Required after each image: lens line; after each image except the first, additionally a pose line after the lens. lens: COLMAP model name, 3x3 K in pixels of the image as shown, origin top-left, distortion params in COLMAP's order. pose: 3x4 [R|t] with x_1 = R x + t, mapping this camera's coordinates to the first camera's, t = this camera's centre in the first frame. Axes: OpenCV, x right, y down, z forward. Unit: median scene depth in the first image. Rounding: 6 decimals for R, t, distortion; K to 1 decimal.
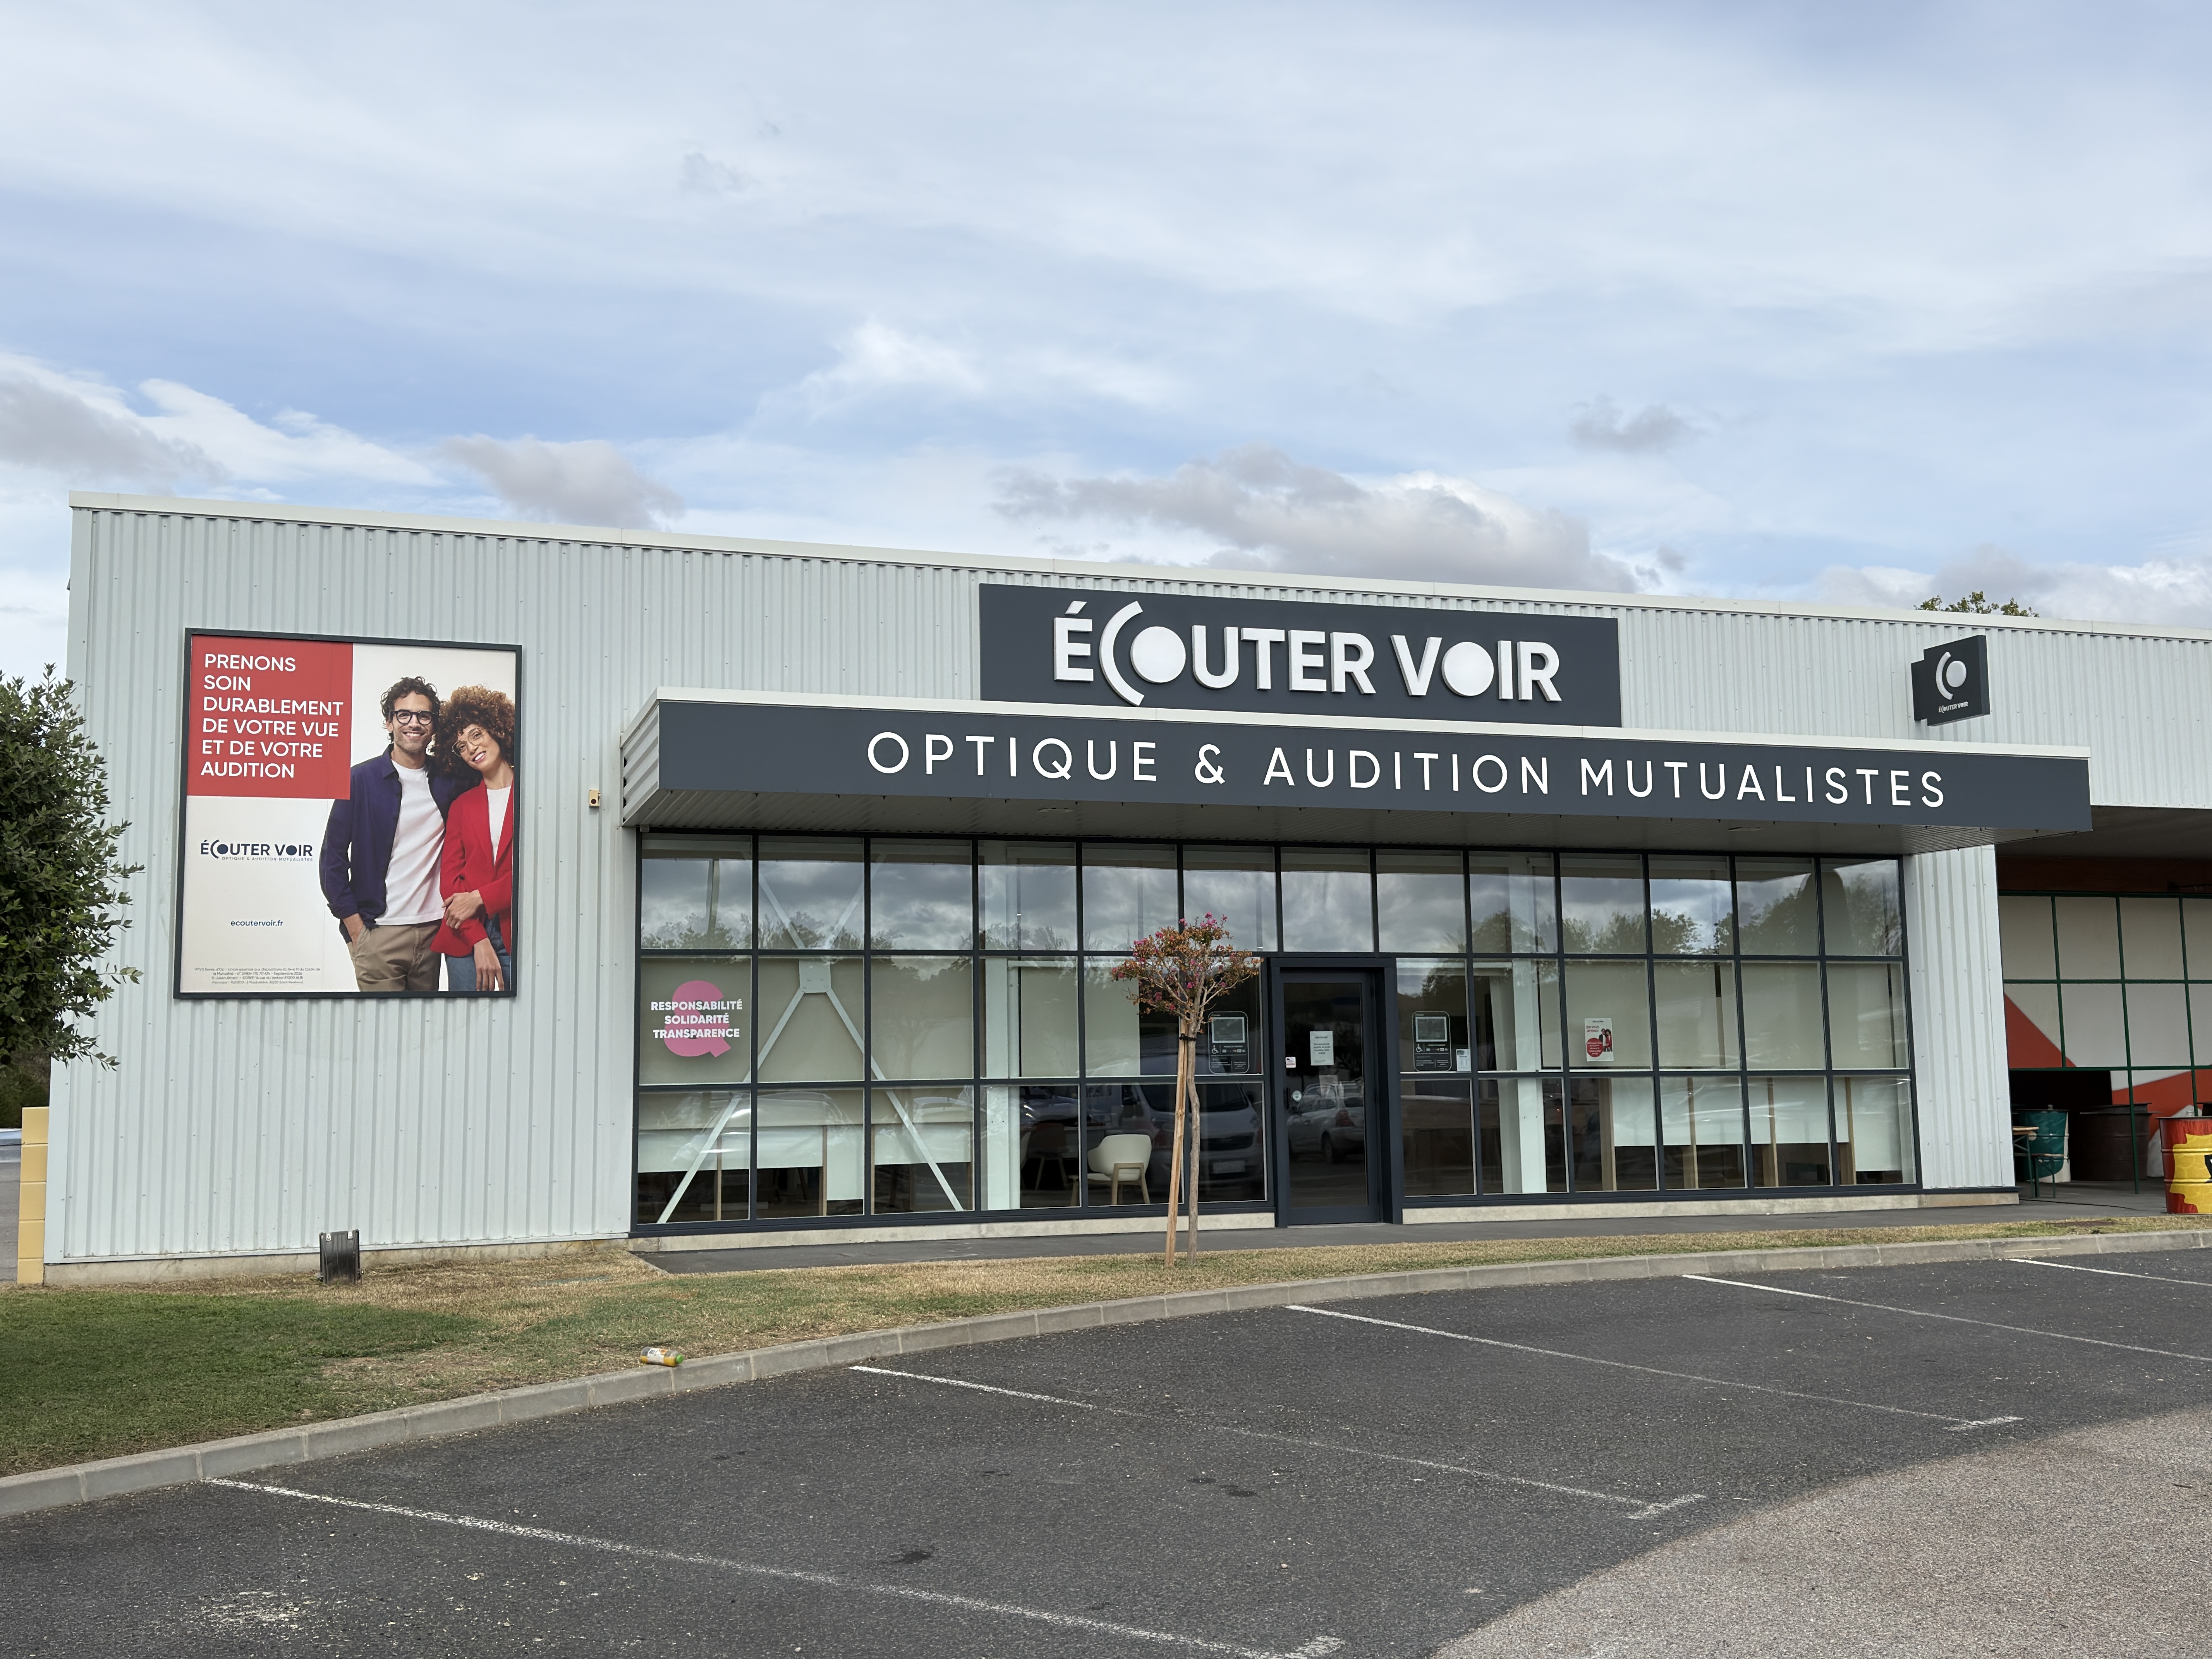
lens RADIAL K [[2195.5, 0, 1064.2], [0, 2195.5, 834.7], [0, 0, 1]] dist [0.178387, -0.315956]
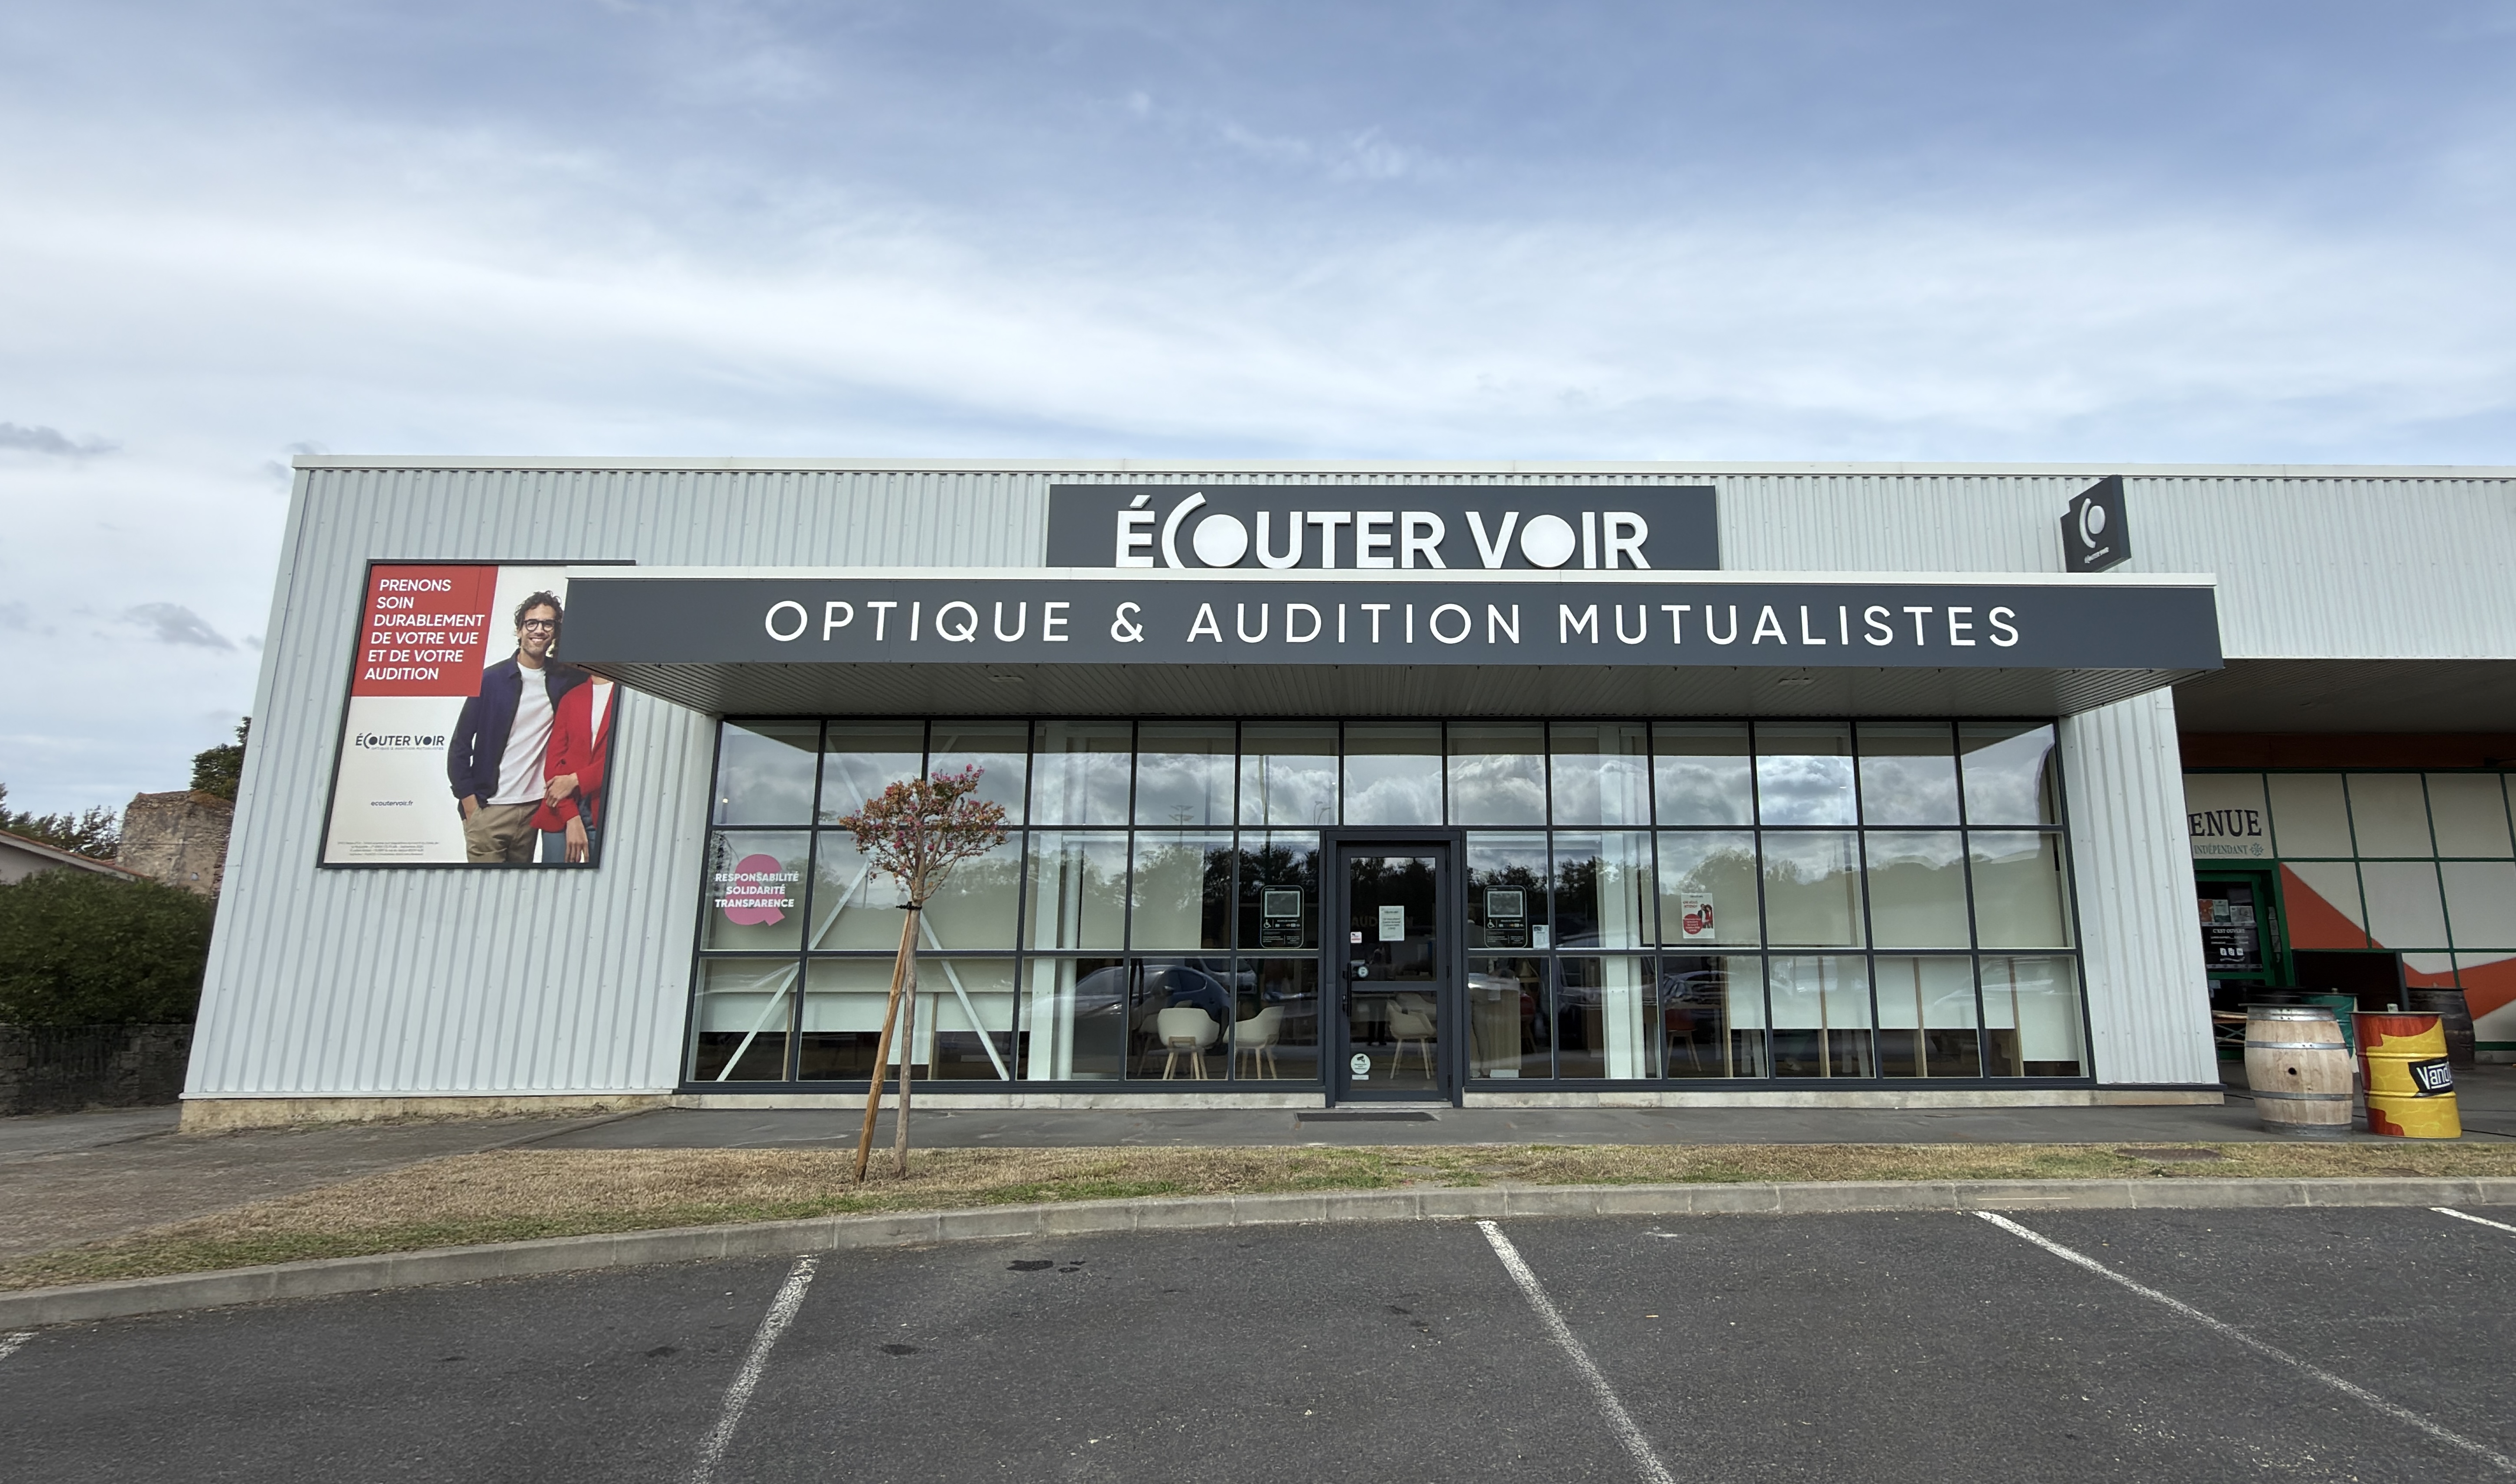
lens RADIAL K [[1393.2, 0, 1380.2], [0, 1393.2, 639.0], [0, 0, 1]] dist [-0.005768, 0.012388]
pose [[0.953613, -0.052053, -0.296501, 0.327595], [0.020052, 0.993733, -0.109966, 0.041468], [0.300367, 0.098919, 0.948680, 0.420803]]
